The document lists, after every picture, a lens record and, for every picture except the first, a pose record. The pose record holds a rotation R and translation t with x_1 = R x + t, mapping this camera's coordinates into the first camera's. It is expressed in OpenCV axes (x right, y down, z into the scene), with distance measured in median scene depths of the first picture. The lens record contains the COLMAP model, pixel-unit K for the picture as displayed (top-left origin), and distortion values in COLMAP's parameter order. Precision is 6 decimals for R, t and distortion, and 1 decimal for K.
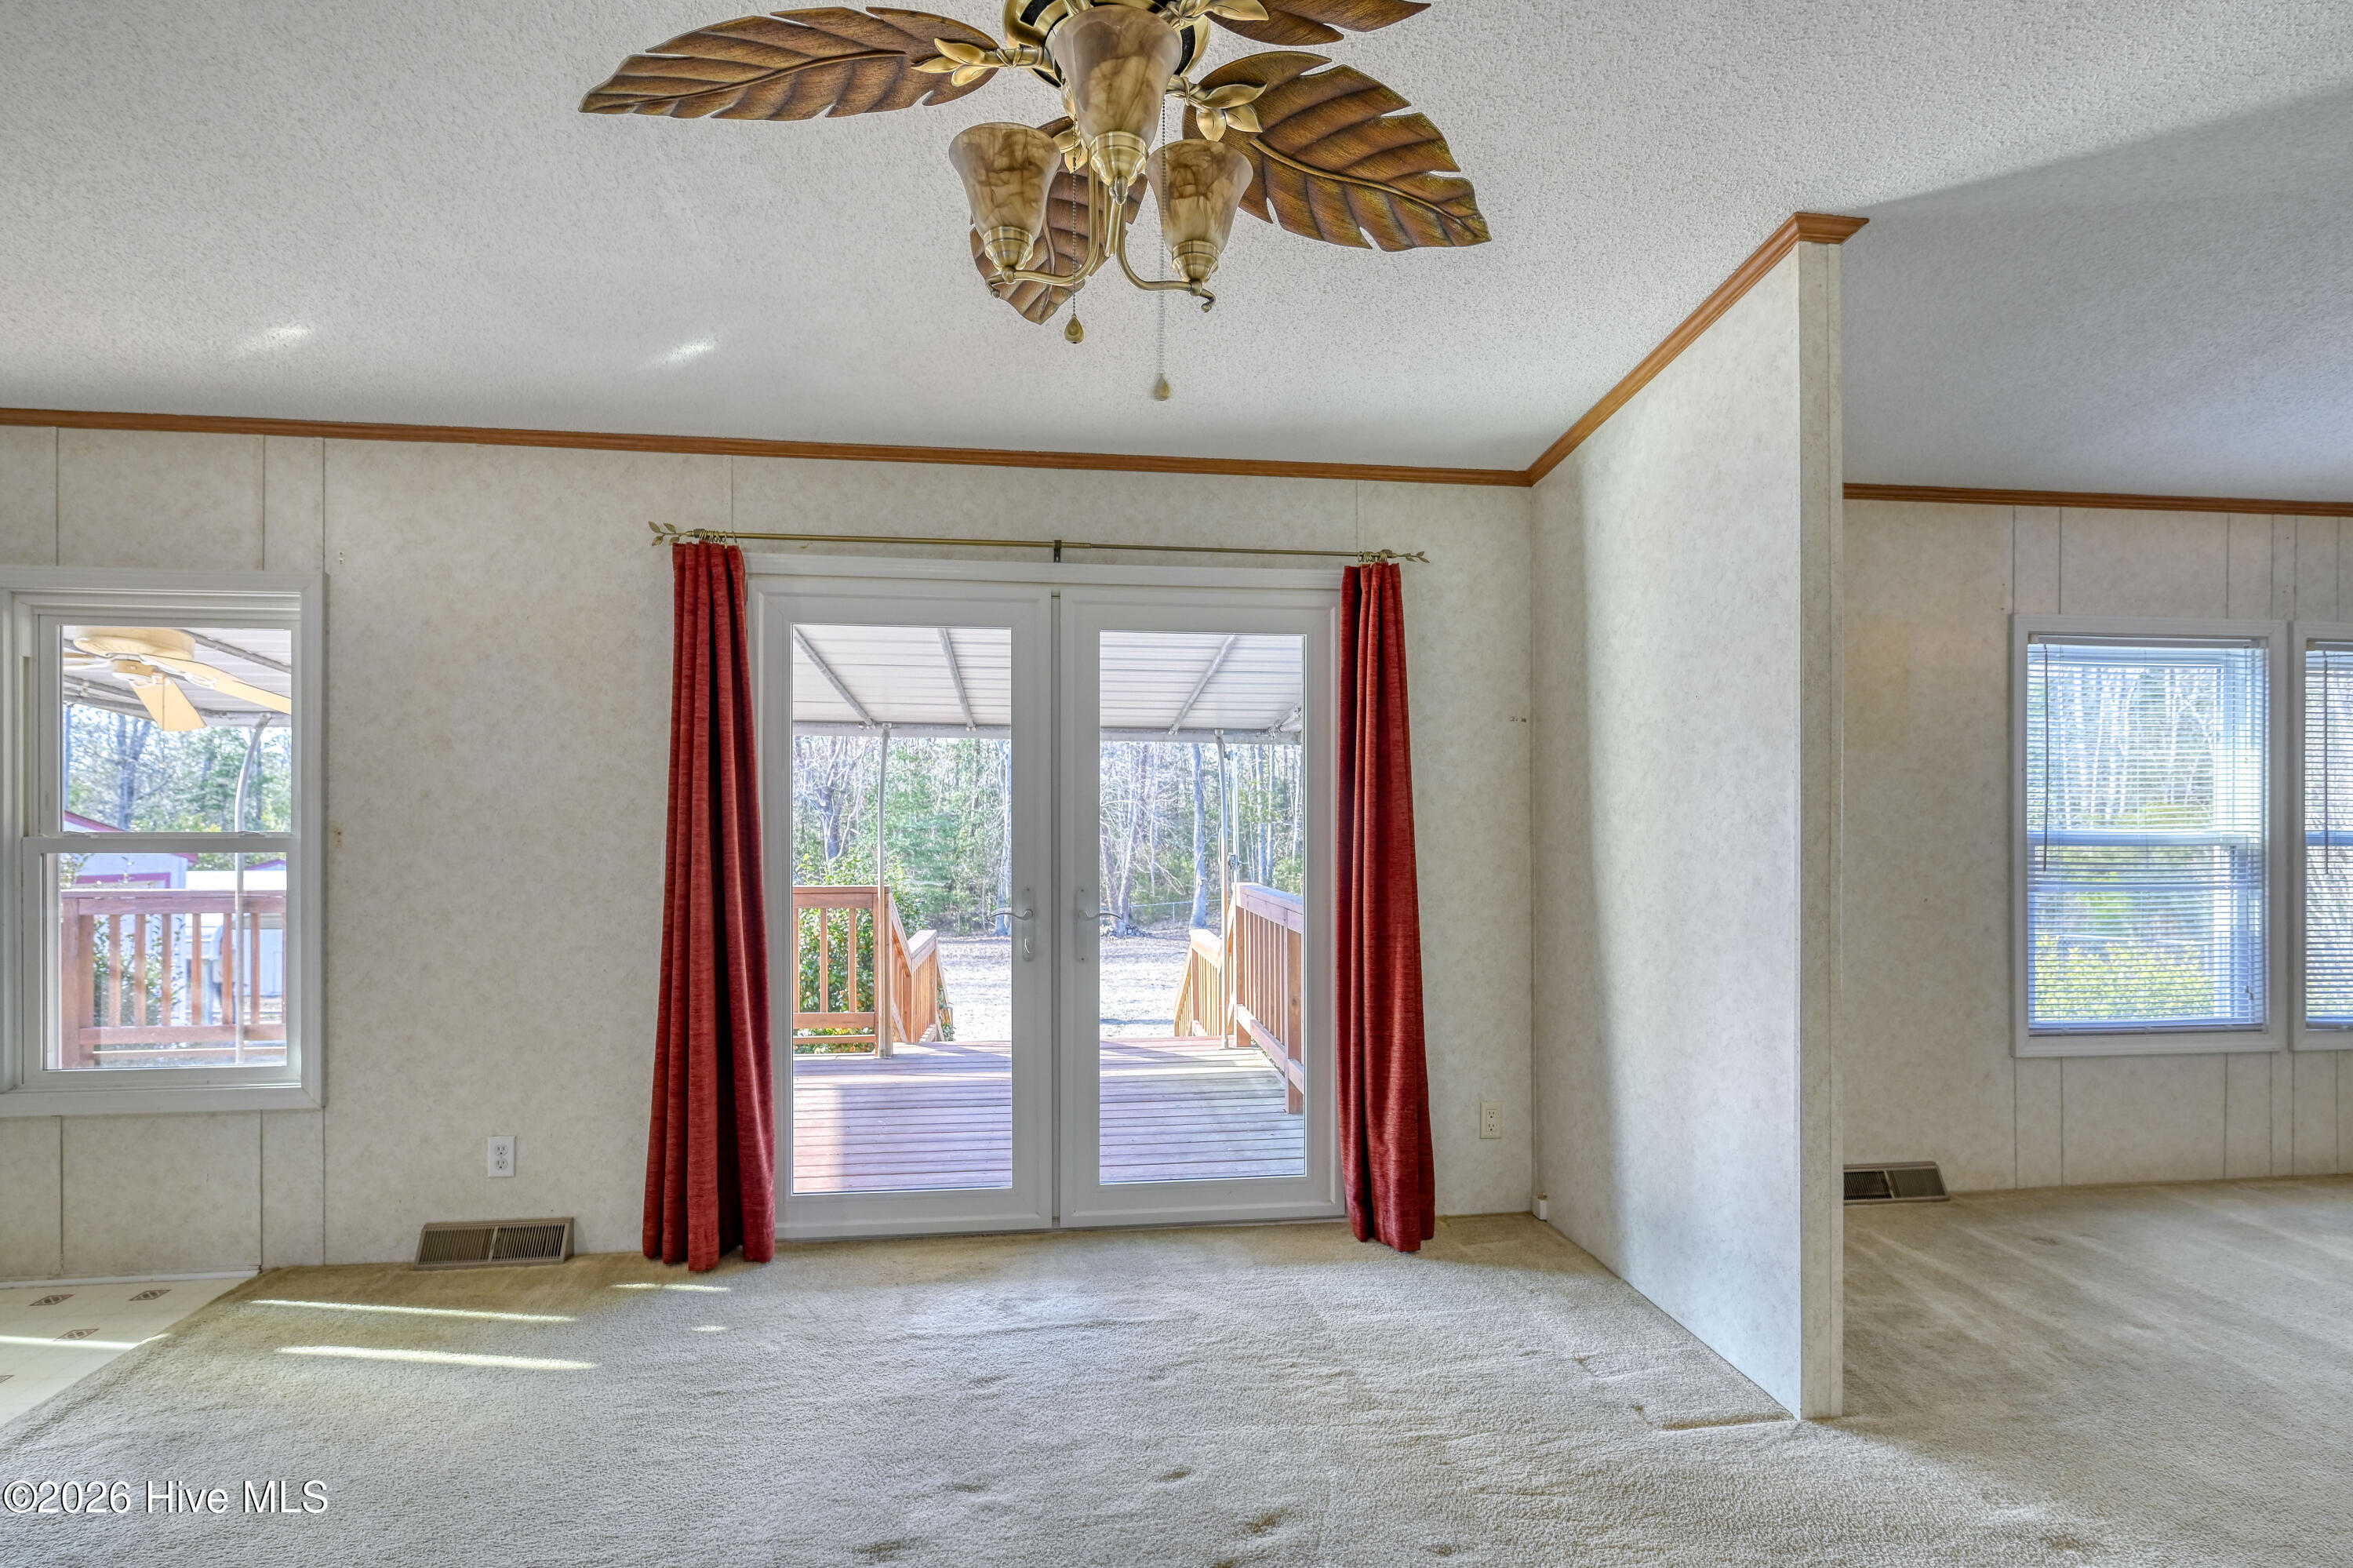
lens RADIAL K [[1122.9, 0, 1181.0], [0, 1122.9, 816.4], [0, 0, 1]] dist [-0.001305, 0.000435]
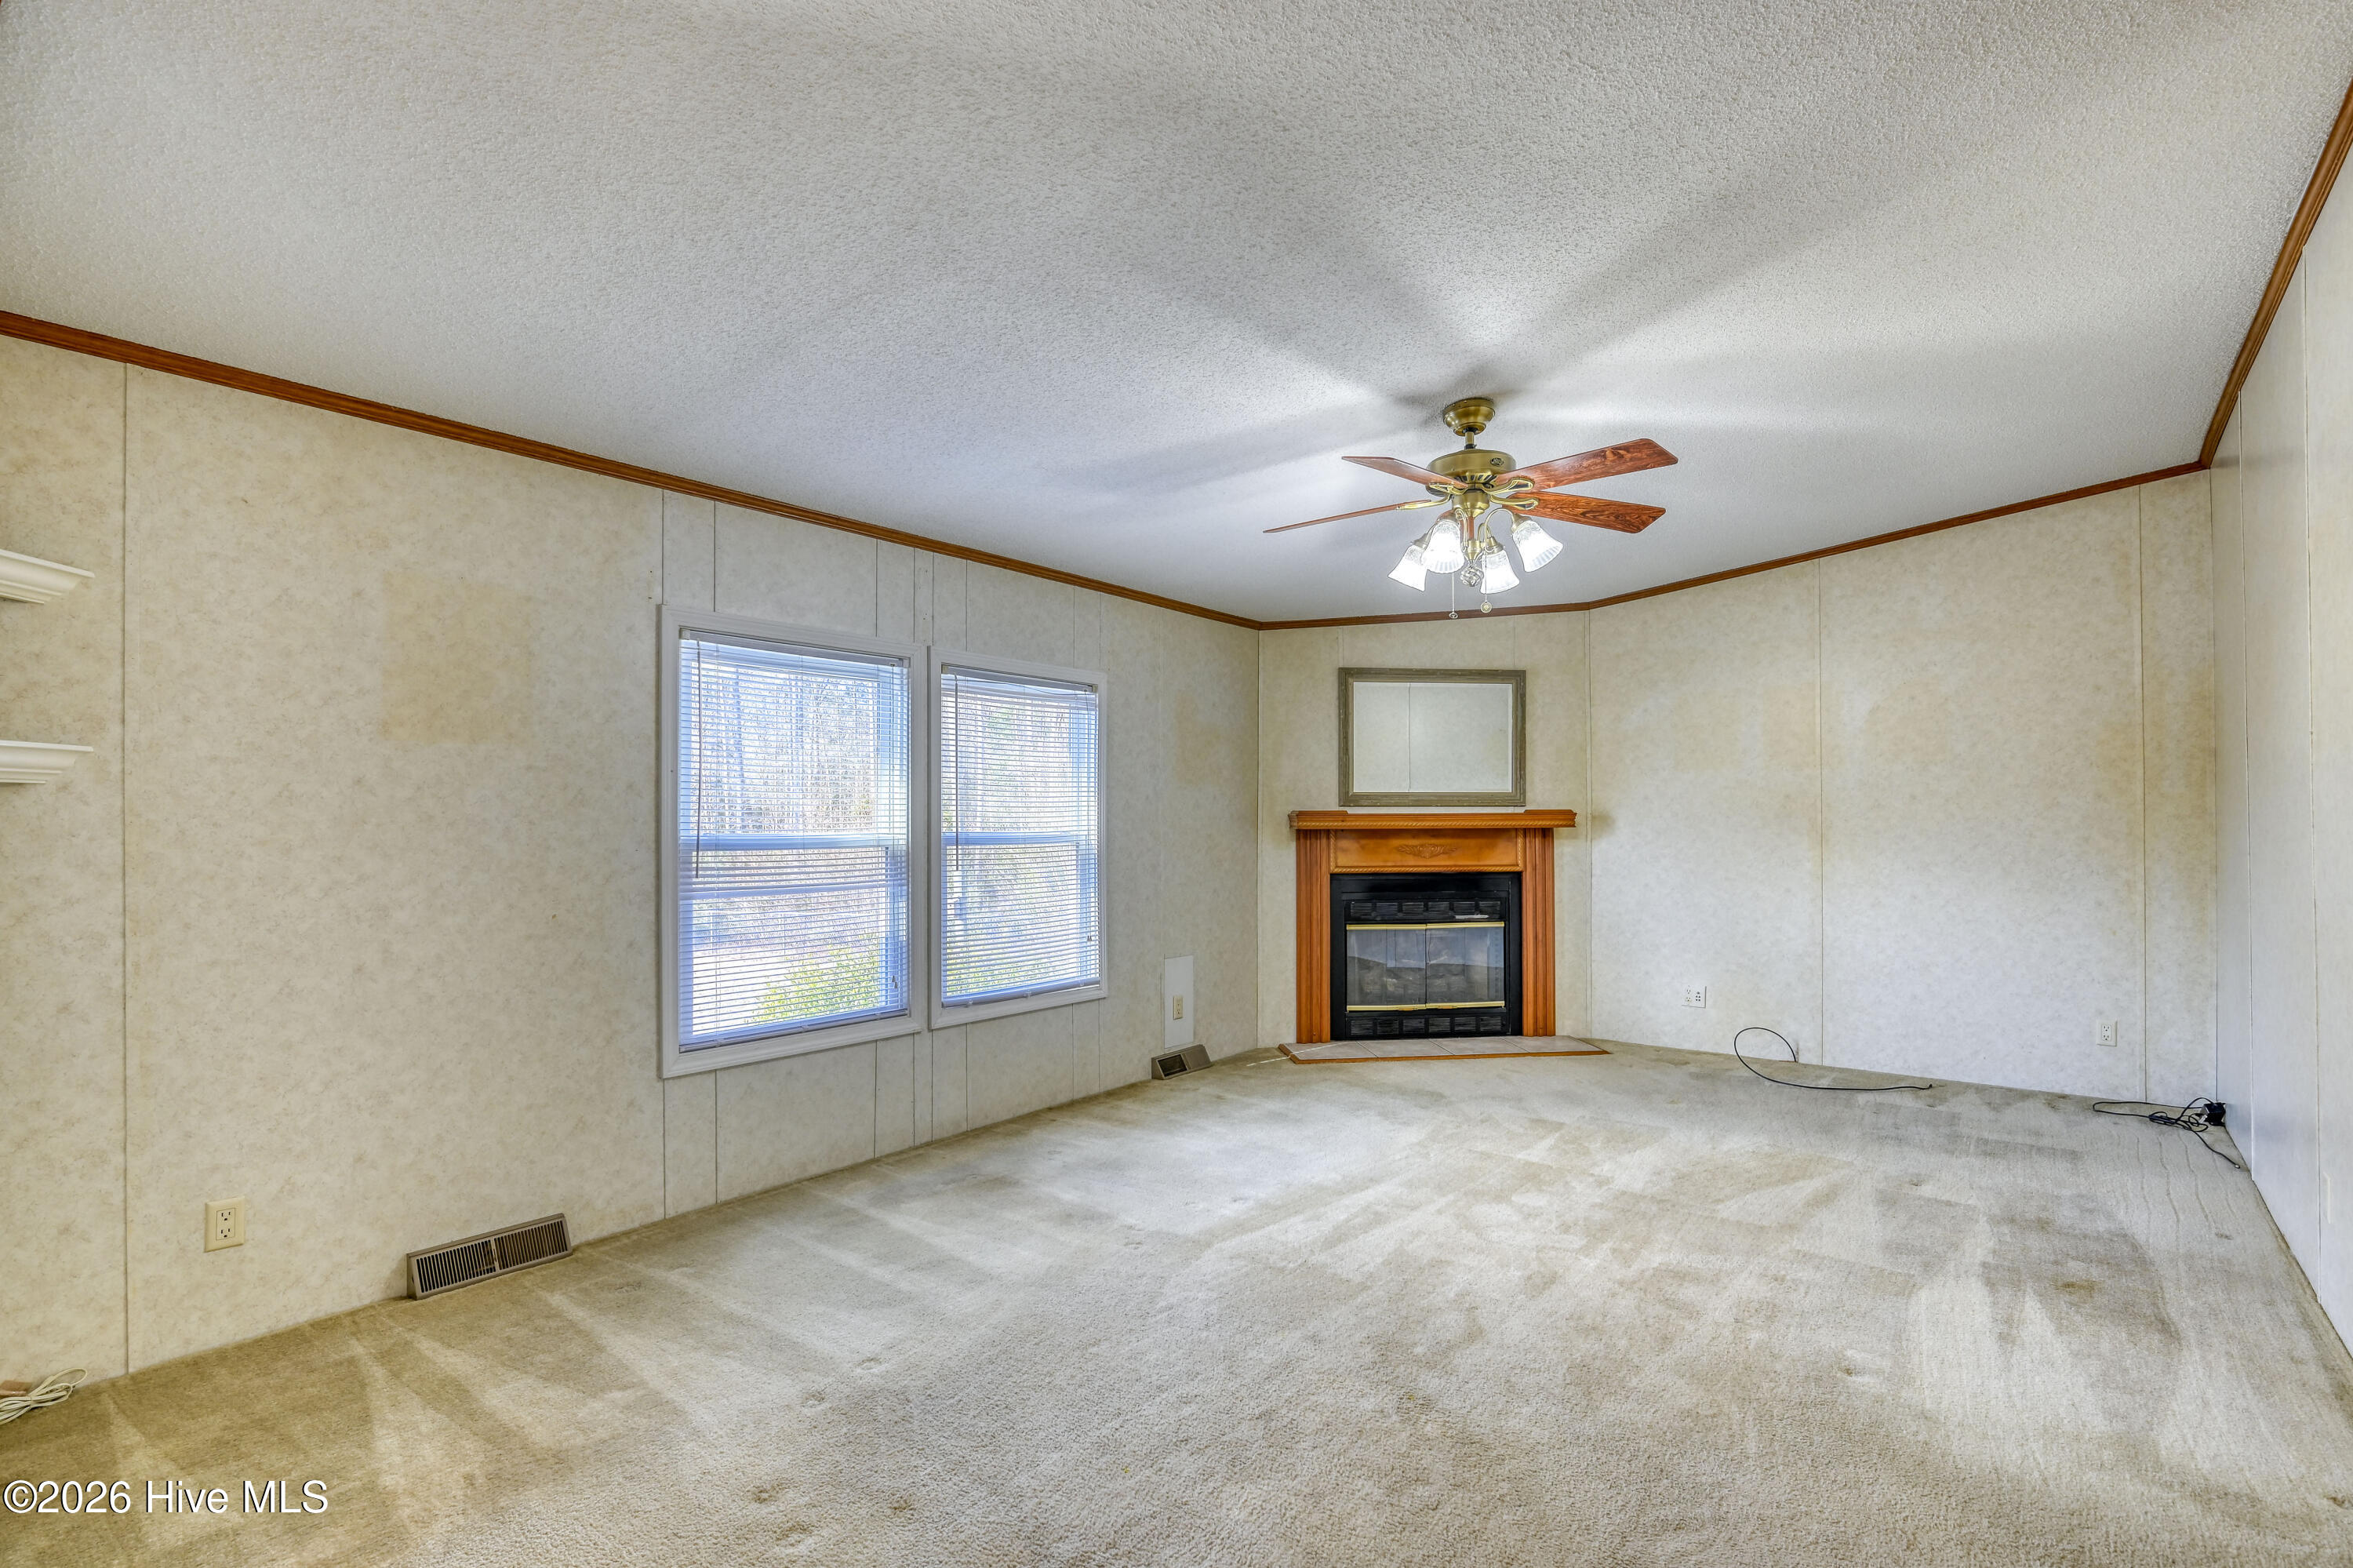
lens RADIAL K [[1122.9, 0, 1181.0], [0, 1122.9, 816.4], [0, 0, 1]] dist [-0.001305, 0.000435]
pose [[0.706702, -0.000480, 0.707511, 0.385900], [0.001521, 0.999998, -0.000841, -0.002422], [-0.707510, 0.001671, 0.706701, 0.032553]]
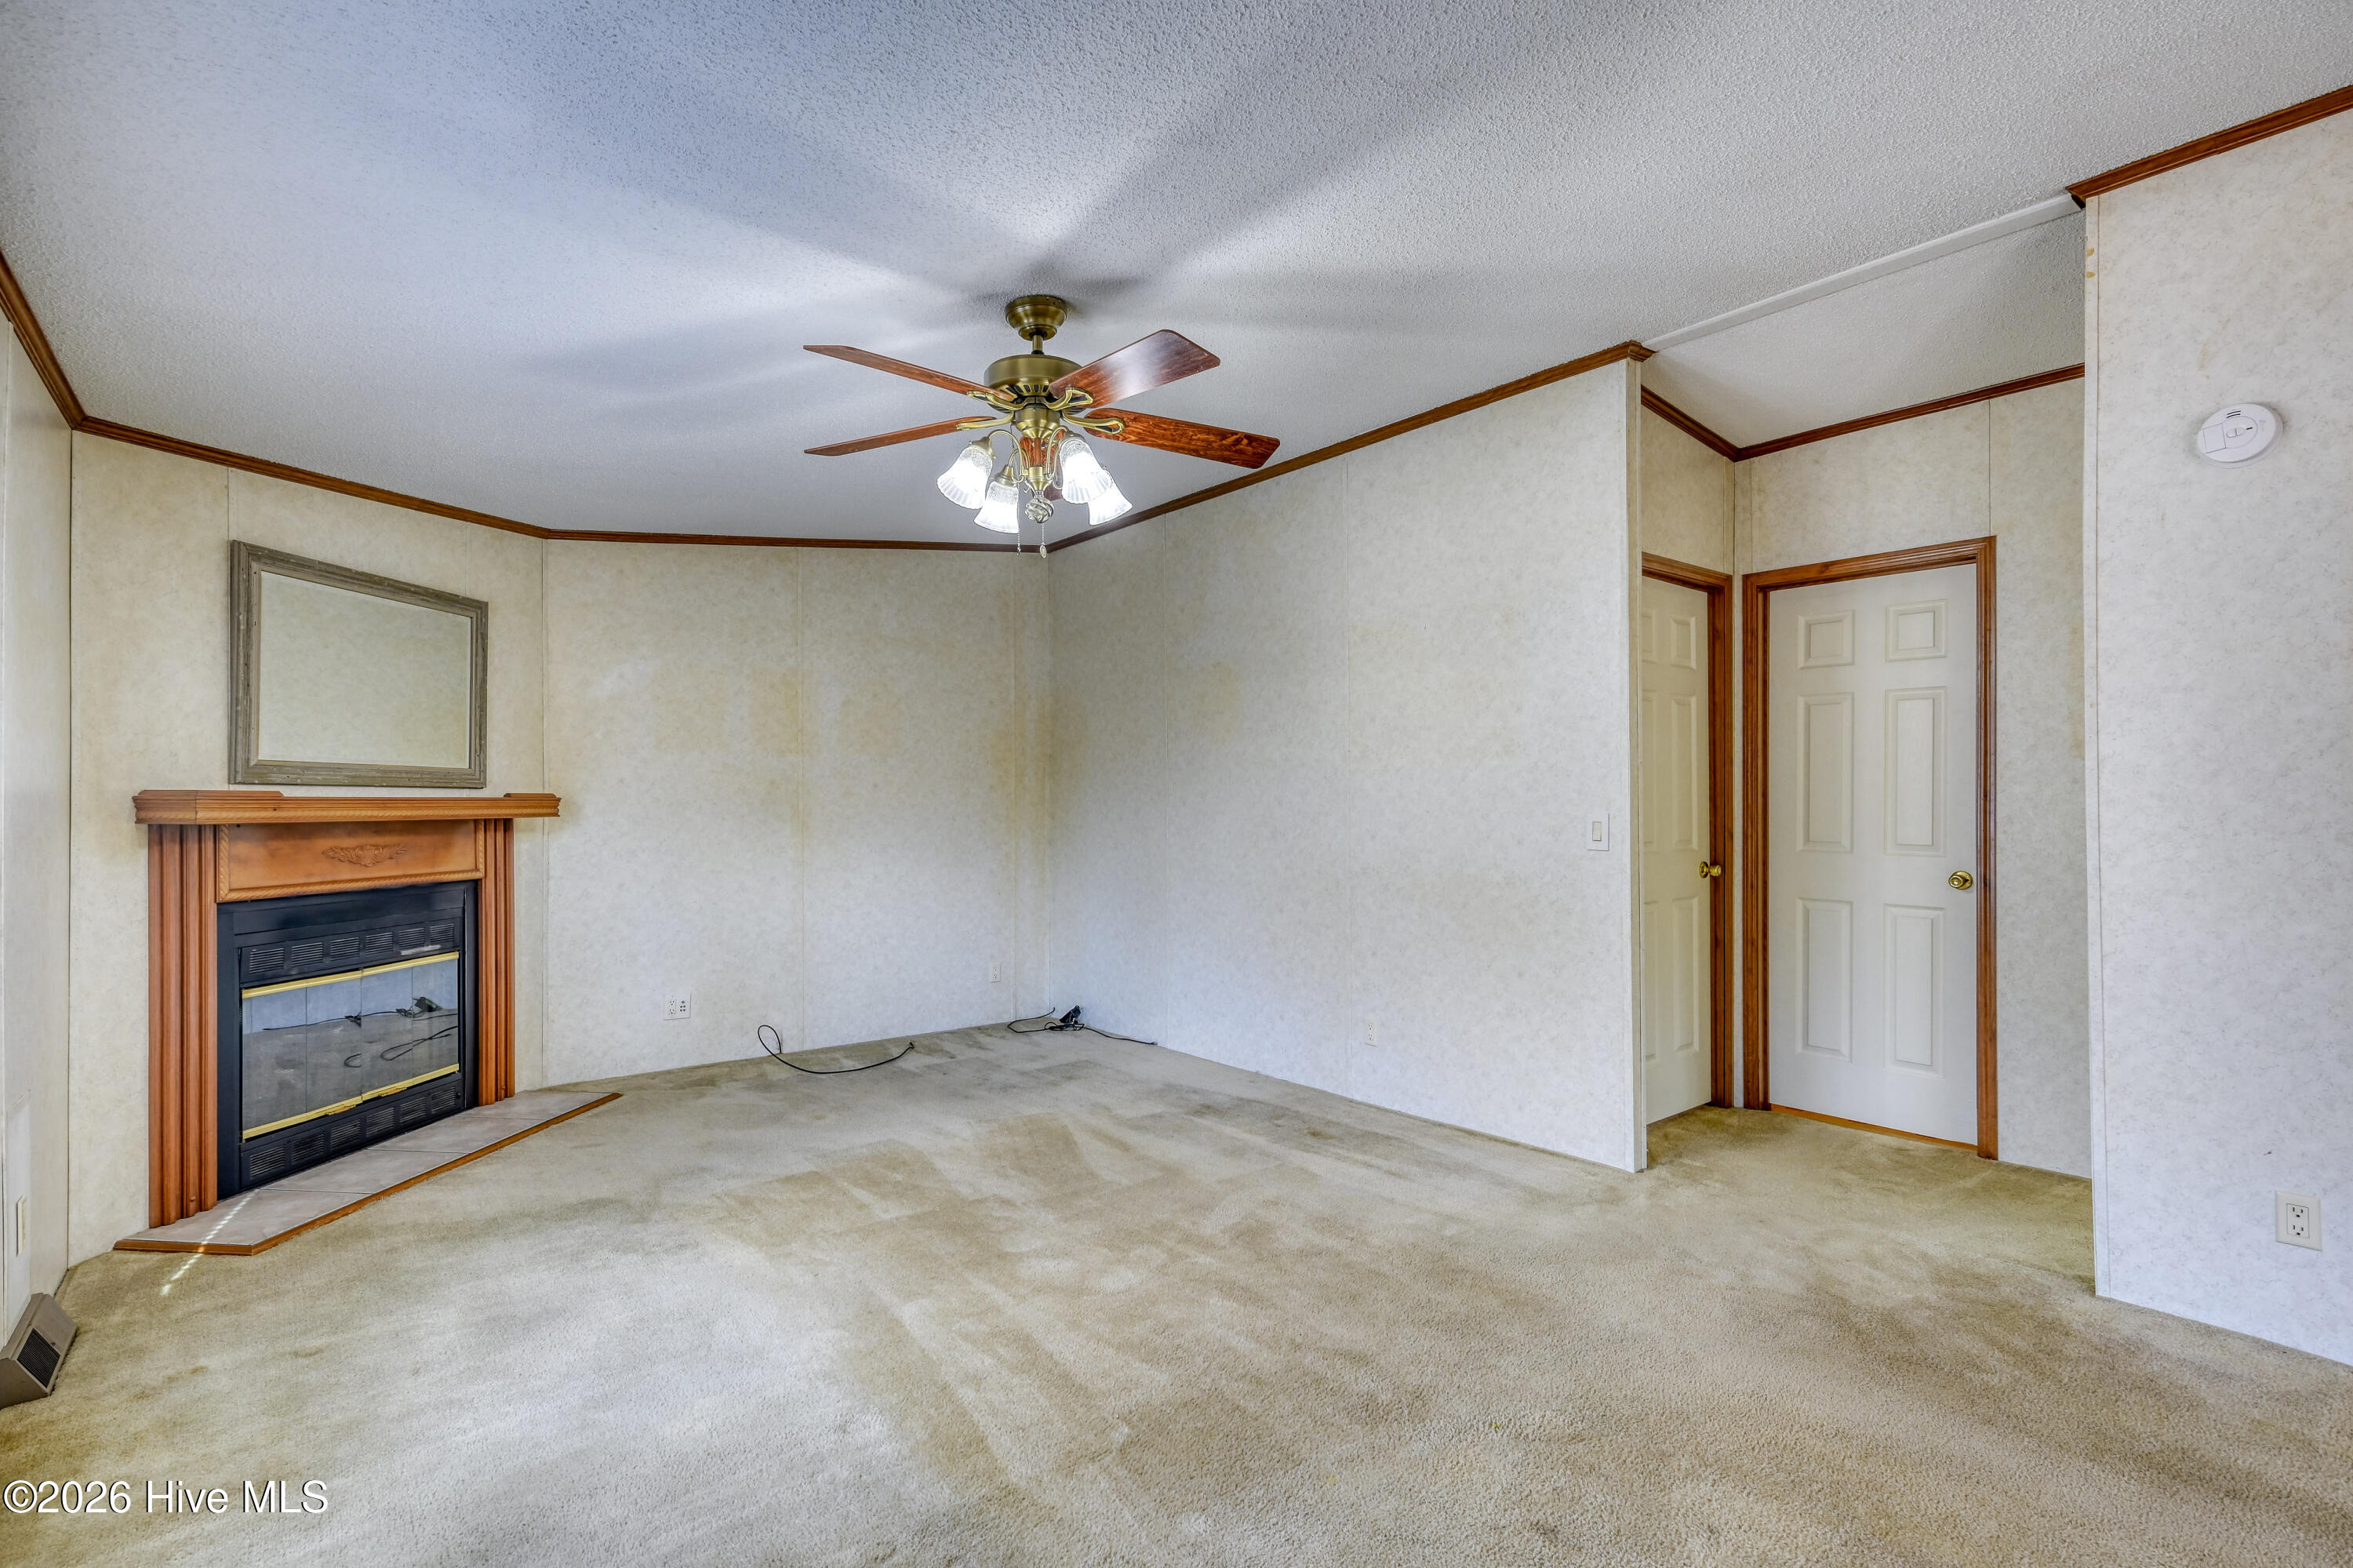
lens RADIAL K [[1111.6, 0, 1165.8], [0, 1111.6, 794.0], [0, 0, 1]] dist [-0.001167, -0.000260]
pose [[-0.519485, 0.009881, 0.854422, 0.517776], [0.002358, 0.999946, -0.010130, 0.001501], [-0.854476, -0.003247, -0.519480, 0.840068]]
